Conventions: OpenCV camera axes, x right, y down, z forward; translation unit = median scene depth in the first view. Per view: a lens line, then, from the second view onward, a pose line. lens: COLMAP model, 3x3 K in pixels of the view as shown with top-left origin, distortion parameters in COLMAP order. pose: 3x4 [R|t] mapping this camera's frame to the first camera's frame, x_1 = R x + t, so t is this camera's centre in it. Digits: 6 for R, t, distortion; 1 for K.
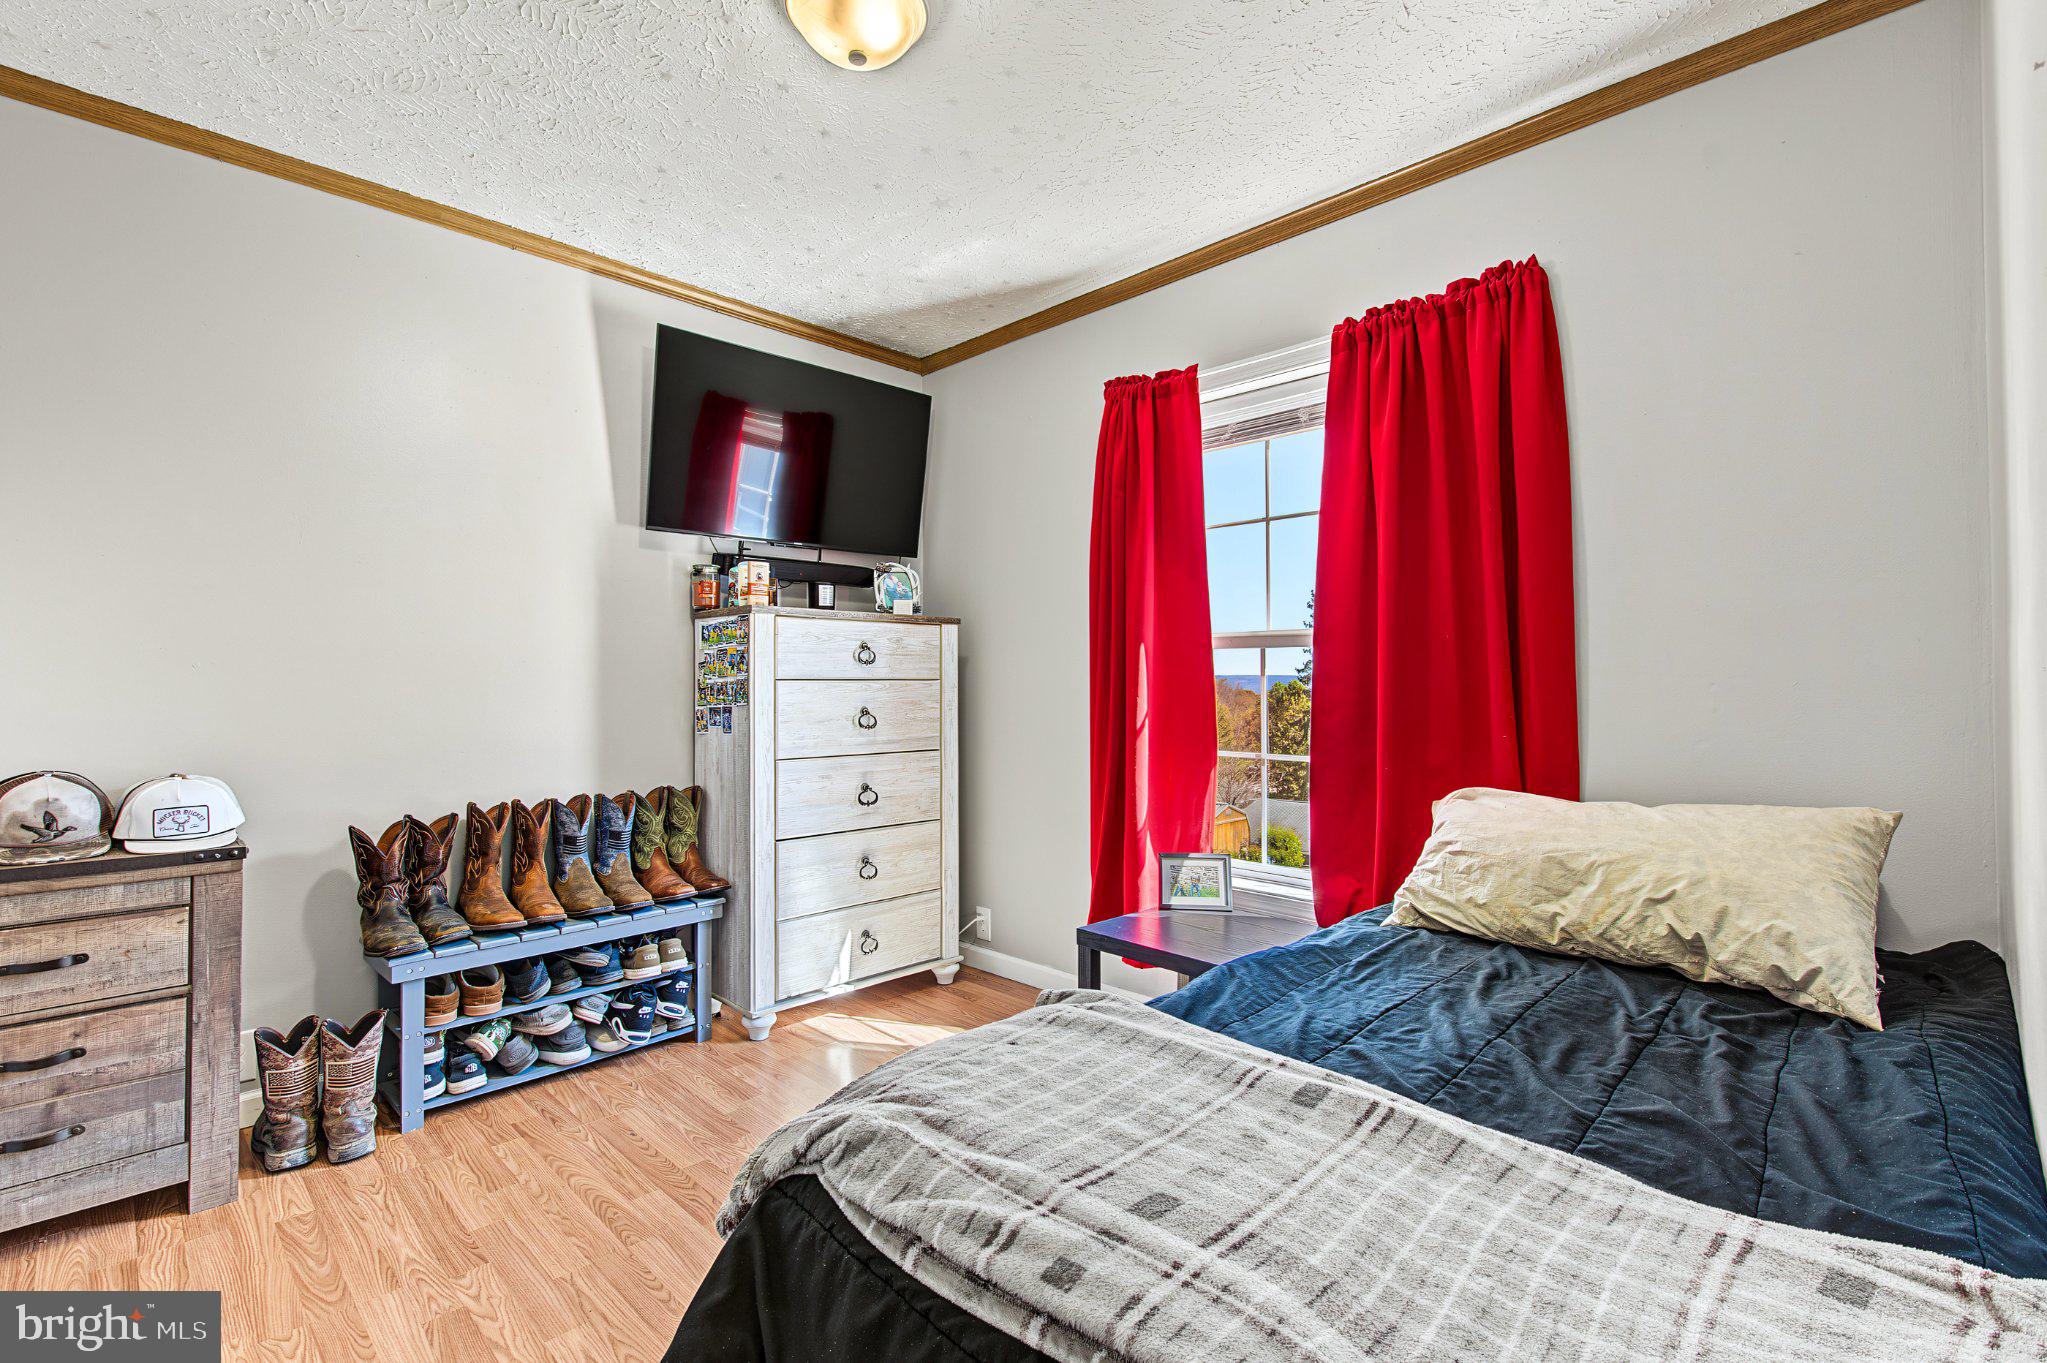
lens RADIAL K [[936.7, 0, 1012.9], [0, 936.7, 668.0], [0, 0, 1]] dist [0.001664, -0.000330]
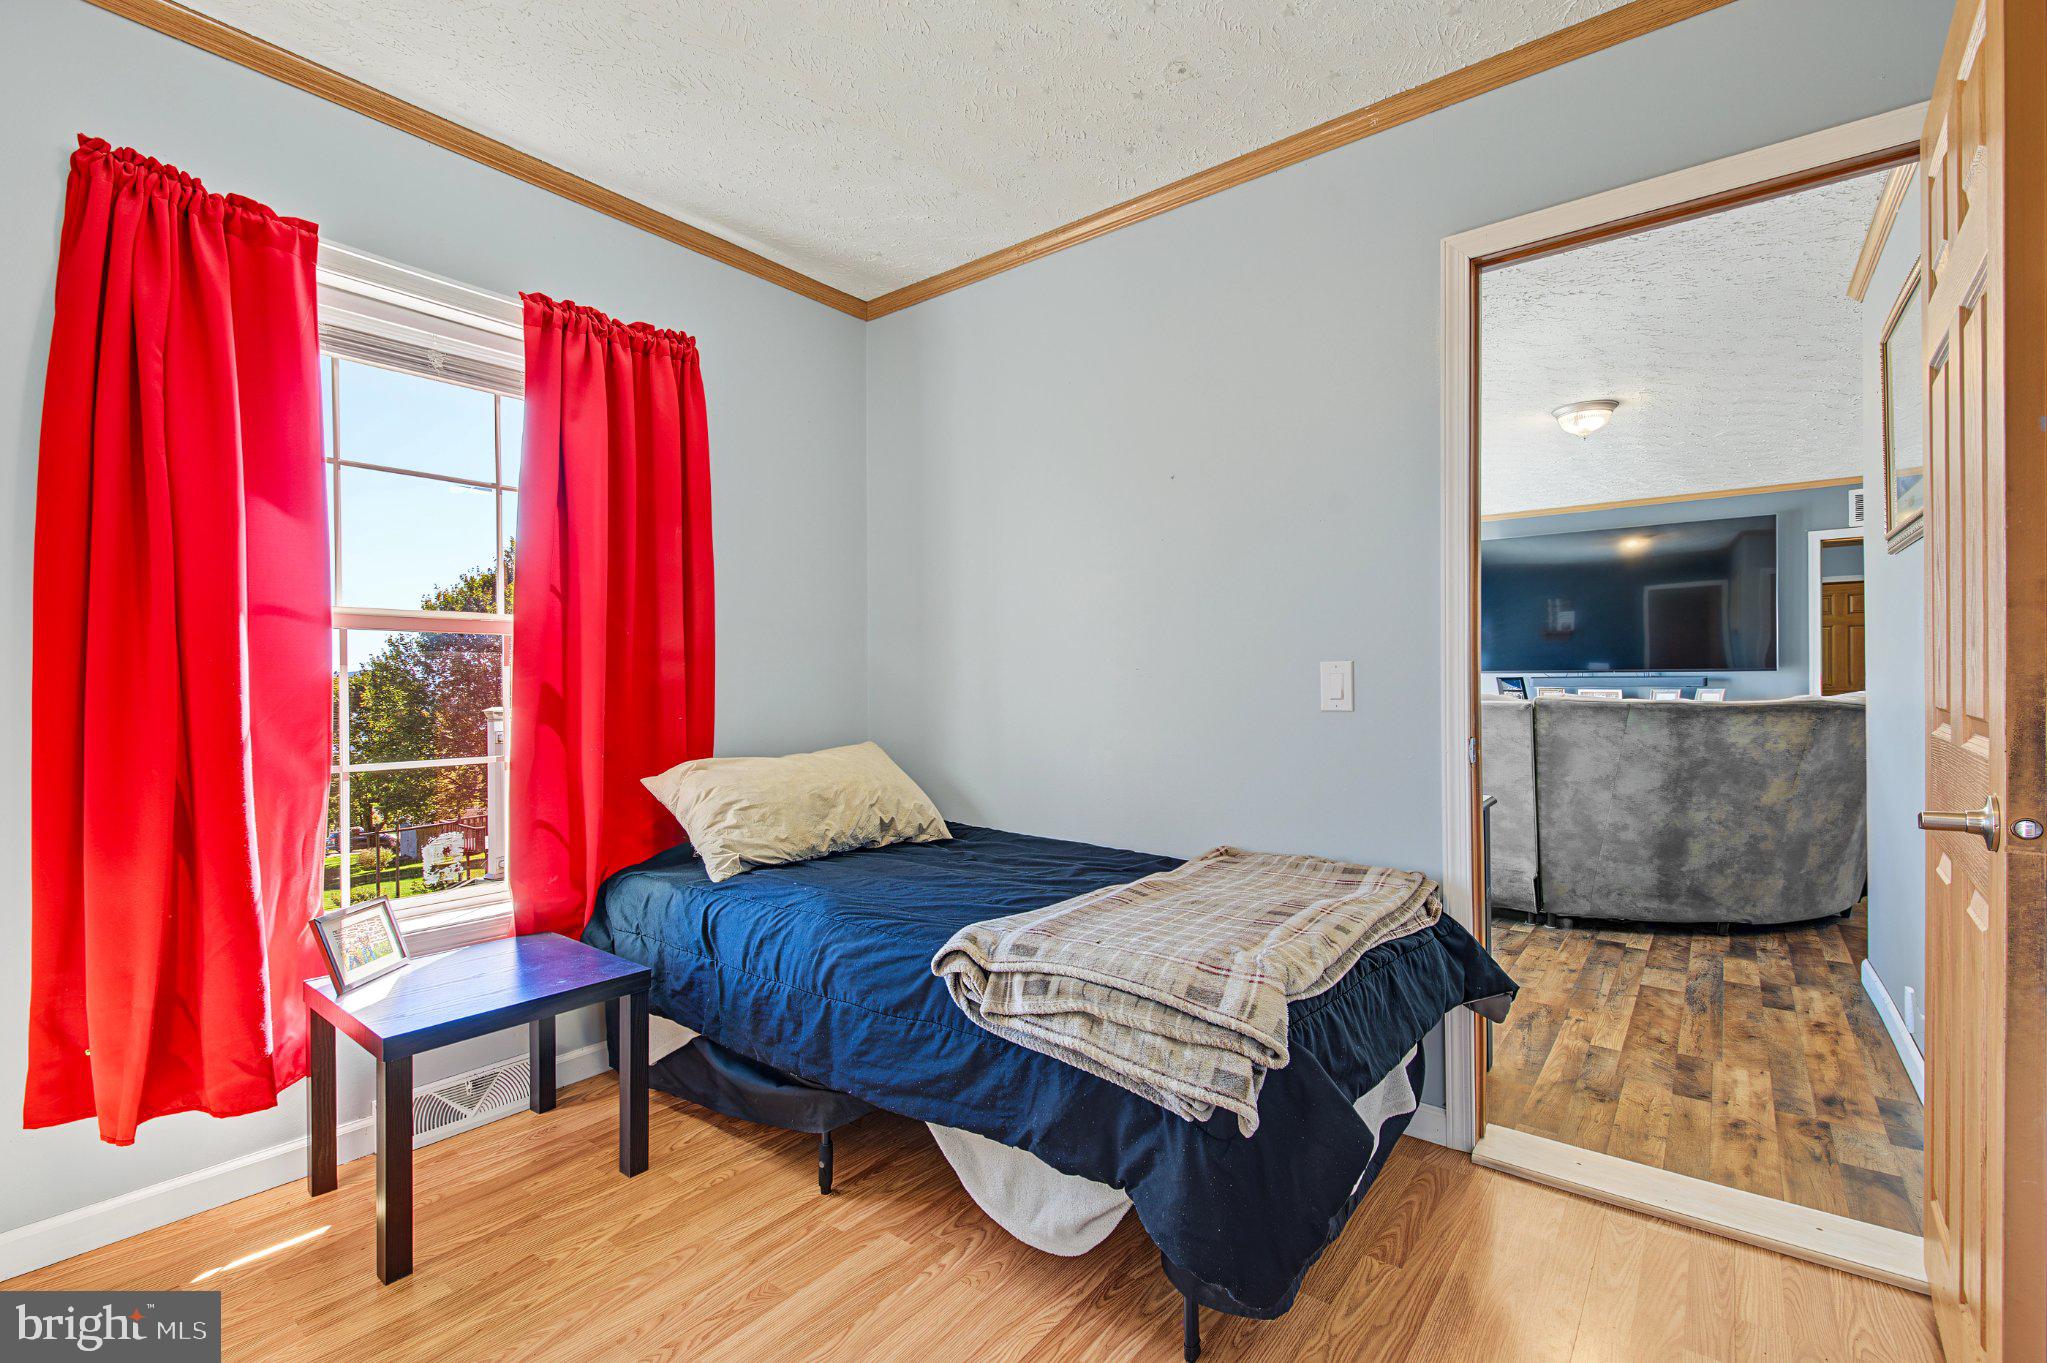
lens RADIAL K [[878.8, 0, 1013.7], [0, 878.8, 686.4], [0, 0, 1]] dist [0.000756, -0.000062]
pose [[-0.108182, -0.006603, 0.994109, -0.634343], [-0.010576, 0.999929, 0.005491, 0.019338], [-0.994075, -0.009920, -0.108244, 0.657260]]
